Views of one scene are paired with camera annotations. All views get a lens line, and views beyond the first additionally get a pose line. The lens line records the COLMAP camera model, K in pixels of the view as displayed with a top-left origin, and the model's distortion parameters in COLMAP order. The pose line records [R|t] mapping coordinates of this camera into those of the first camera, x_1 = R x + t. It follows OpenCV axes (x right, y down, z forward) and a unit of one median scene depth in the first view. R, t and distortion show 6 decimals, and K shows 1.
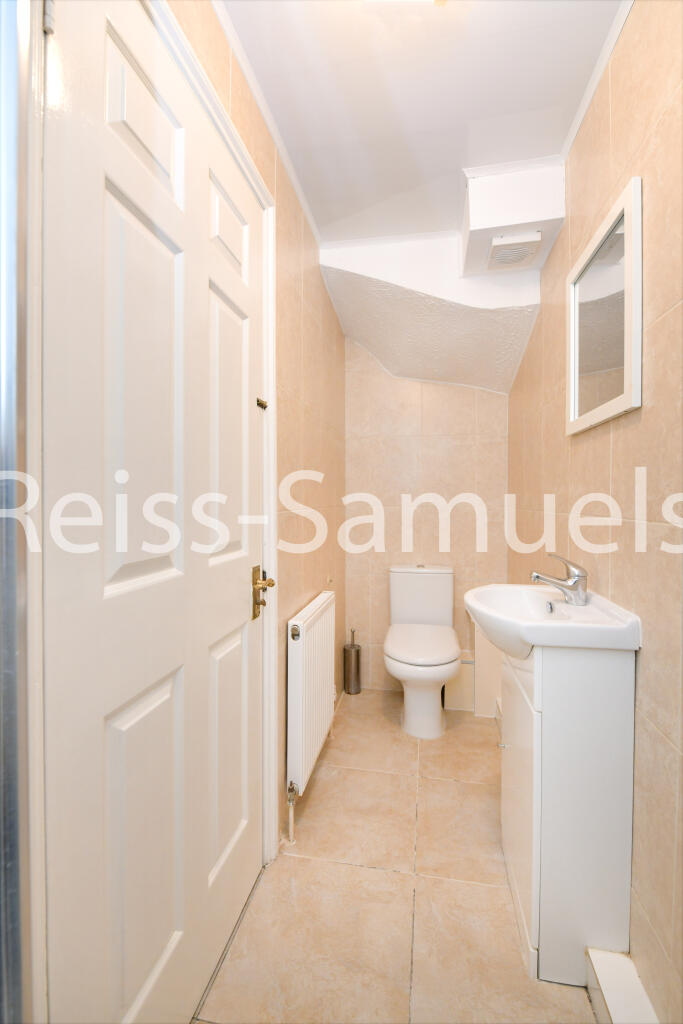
lens RADIAL K [[404.4, 0, 341.5], [0, 404.4, 512.0], [0, 0, 1]] dist [-0.000368, -0.000096]
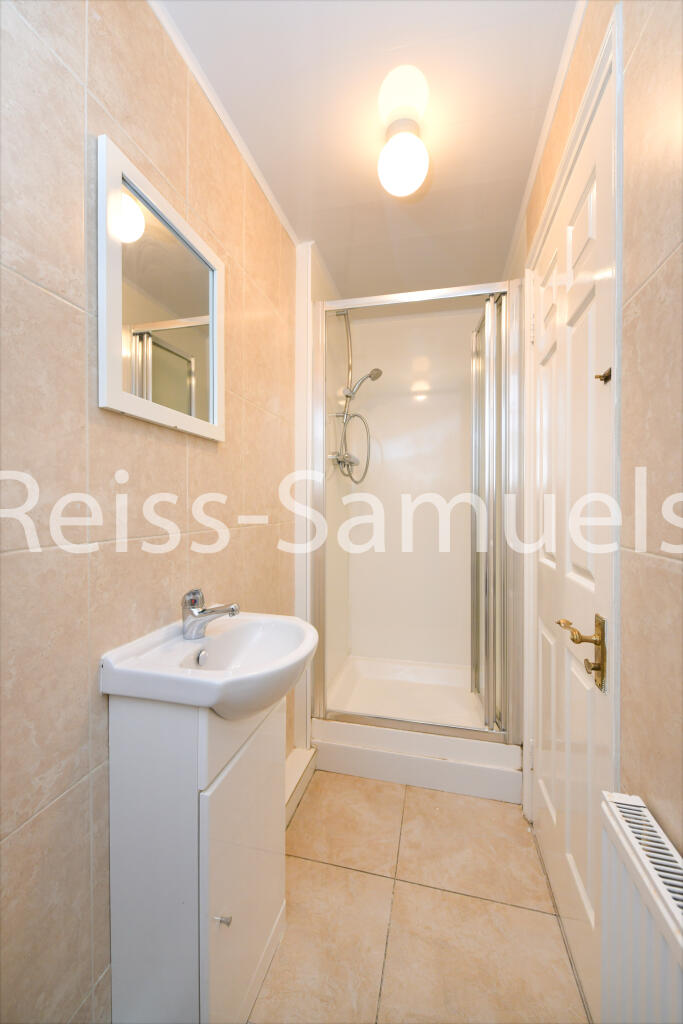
lens RADIAL K [[404.4, 0, 341.5], [0, 404.4, 512.0], [0, 0, 1]] dist [-0.000368, -0.000096]
pose [[1.000000, -0.000299, -0.000538, 0.123680], [0.000299, 1.000000, -0.000055, 0.000014], [0.000538, 0.000055, 1.000000, -0.000358]]
